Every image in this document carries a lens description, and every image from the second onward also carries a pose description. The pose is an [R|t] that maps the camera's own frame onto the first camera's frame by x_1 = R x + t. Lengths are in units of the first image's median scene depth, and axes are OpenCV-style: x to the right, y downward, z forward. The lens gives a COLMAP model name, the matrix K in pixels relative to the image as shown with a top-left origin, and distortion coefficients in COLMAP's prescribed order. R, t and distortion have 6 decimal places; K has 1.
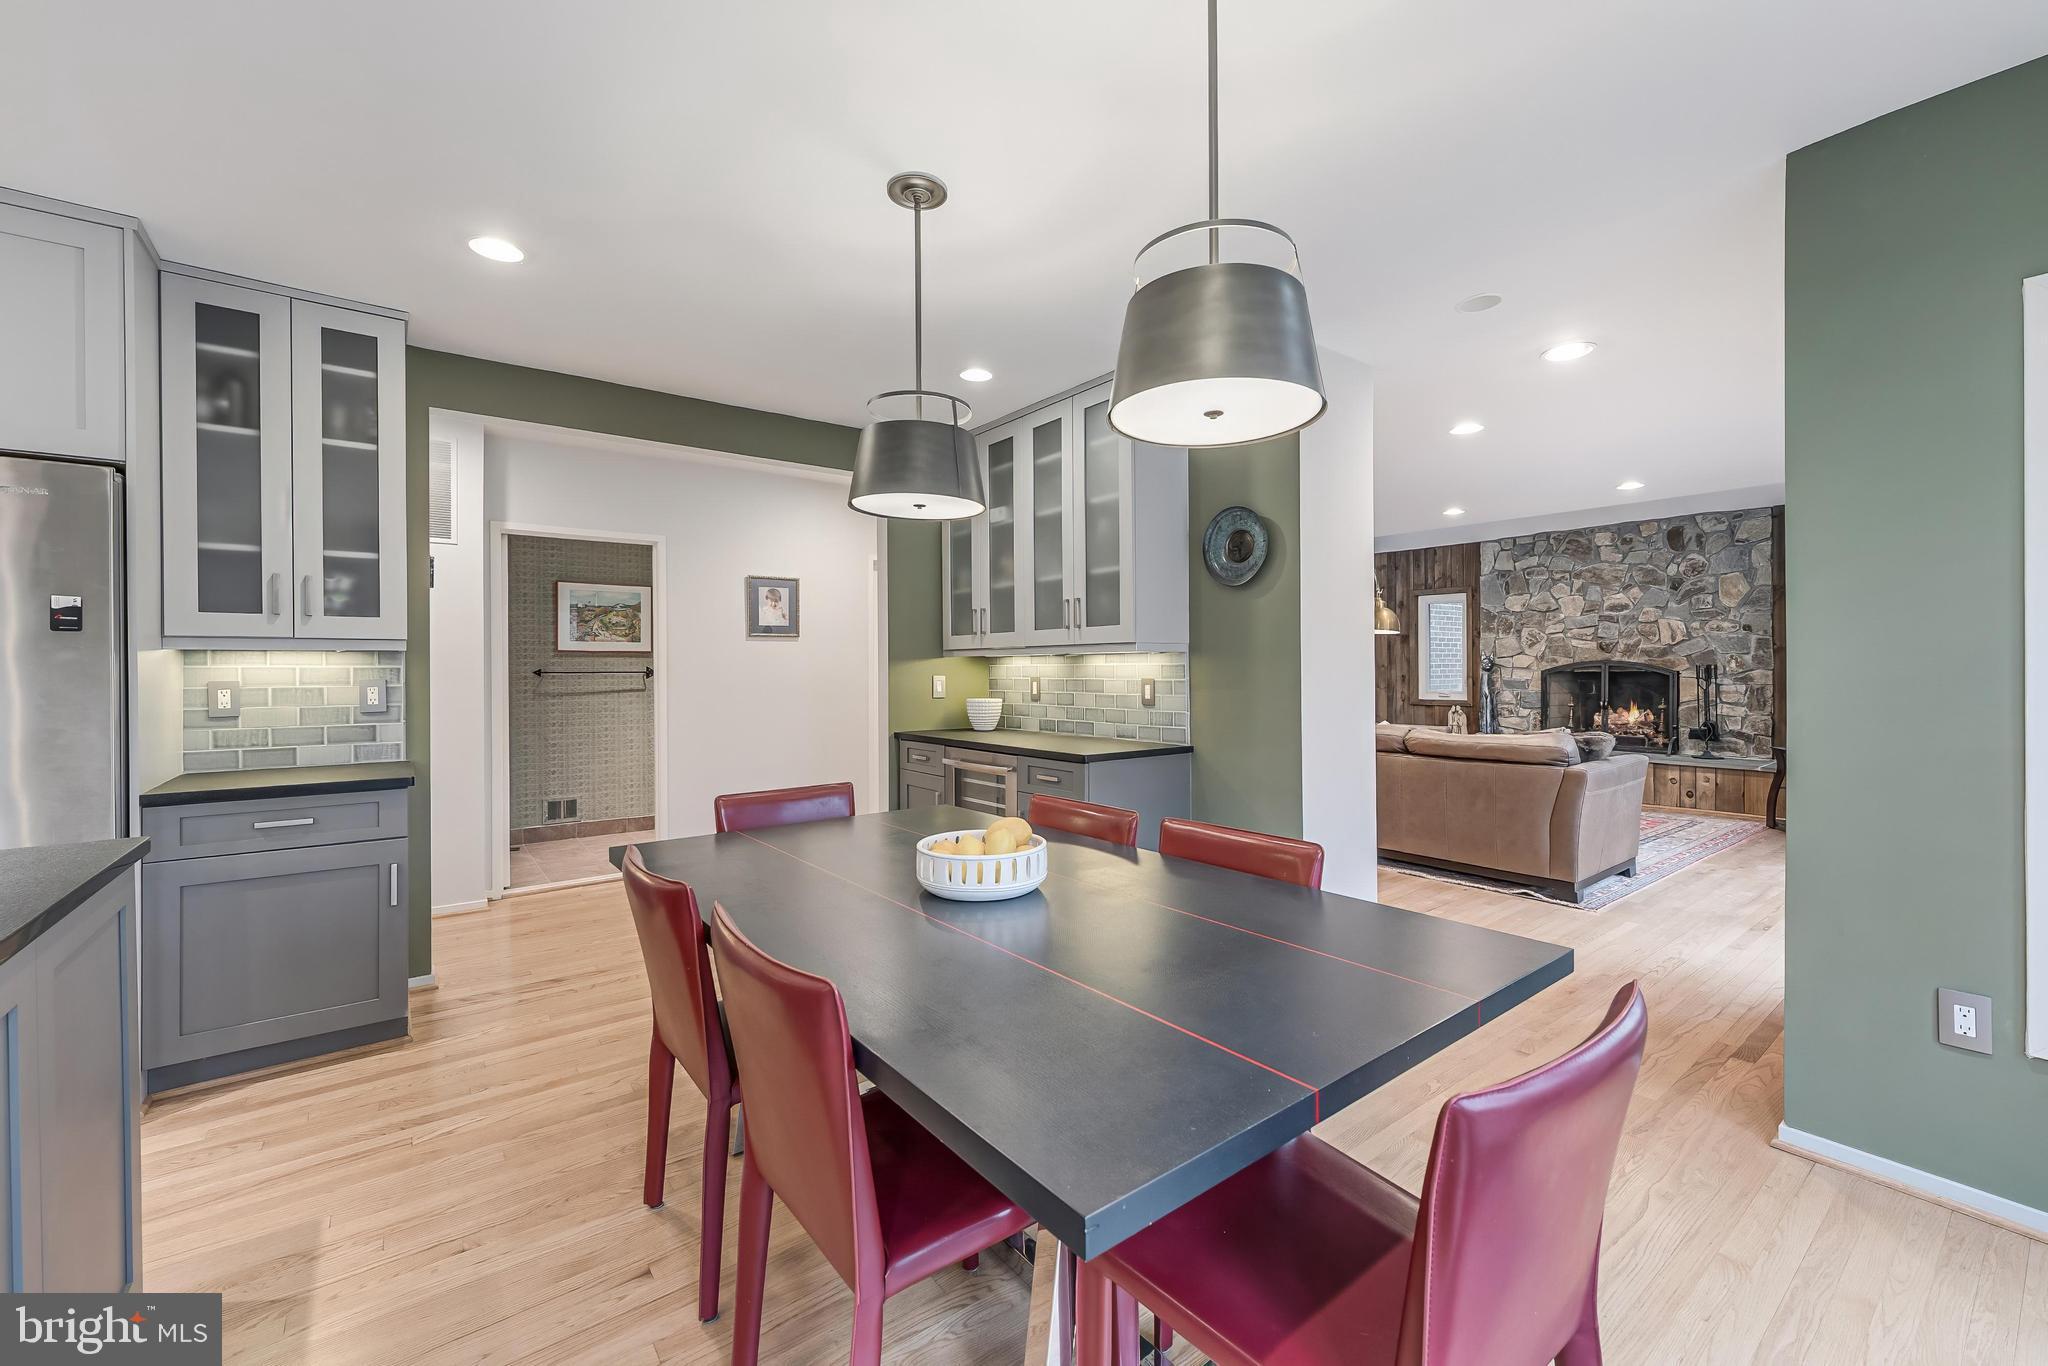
lens RADIAL K [[832.0, 0, 1032.8], [0, 832.0, 673.1], [0, 0, 1]] dist [0.004337, -0.000389]
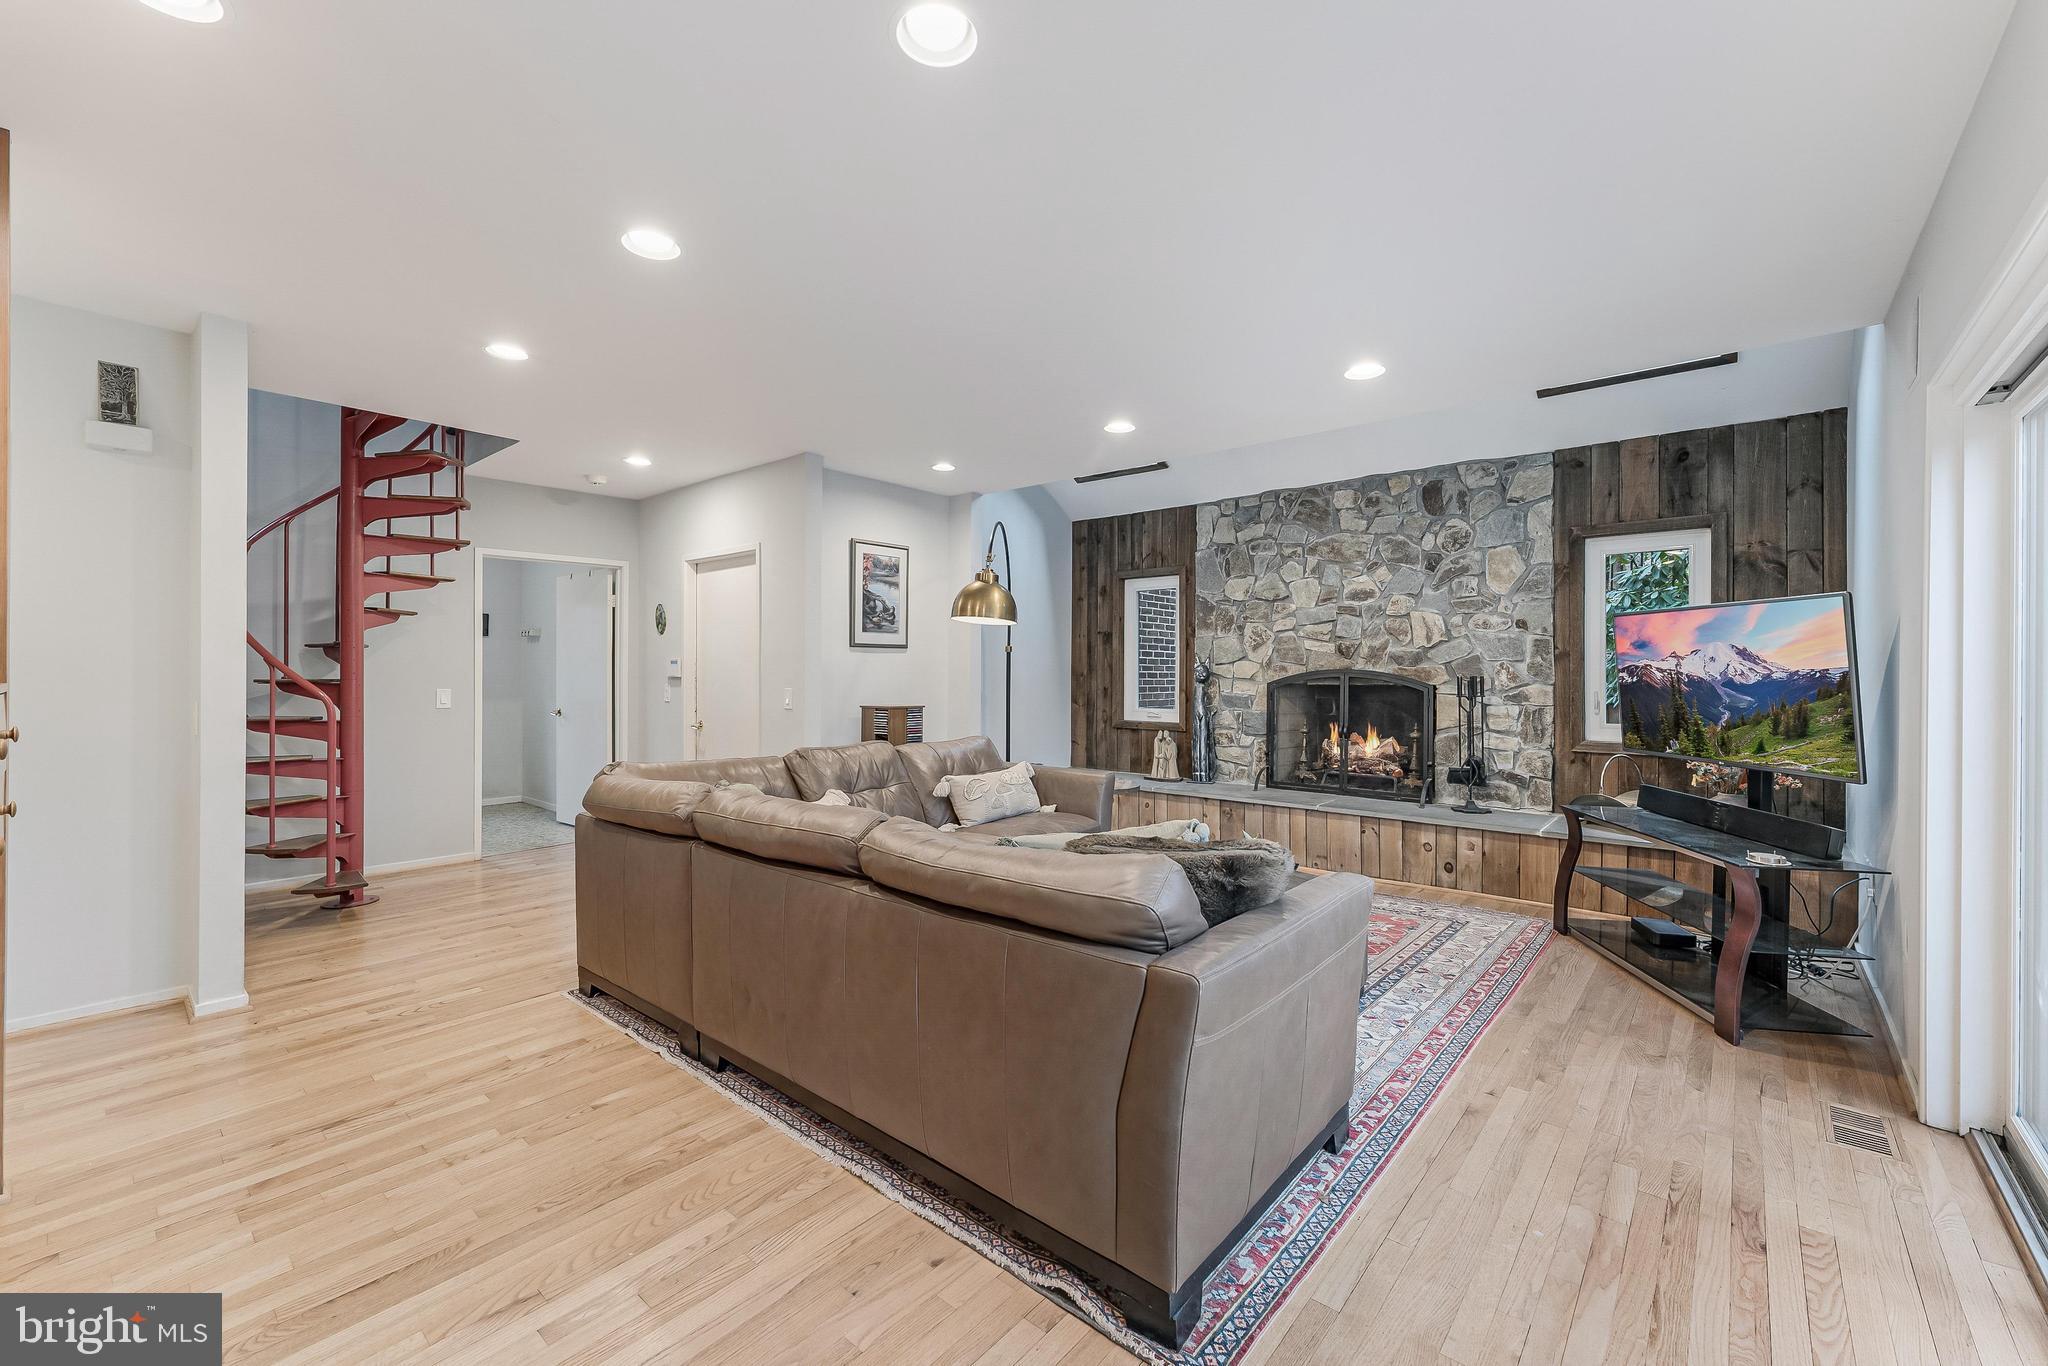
lens RADIAL K [[832.0, 0, 1025.4], [0, 832.0, 678.9], [0, 0, 1]] dist [0.004337, -0.000389]
pose [[0.979627, 0.008717, 0.200637, 0.288239], [-0.008186, 0.999960, -0.003479, -0.002276], [-0.200659, 0.001765, 0.979660, 0.372735]]
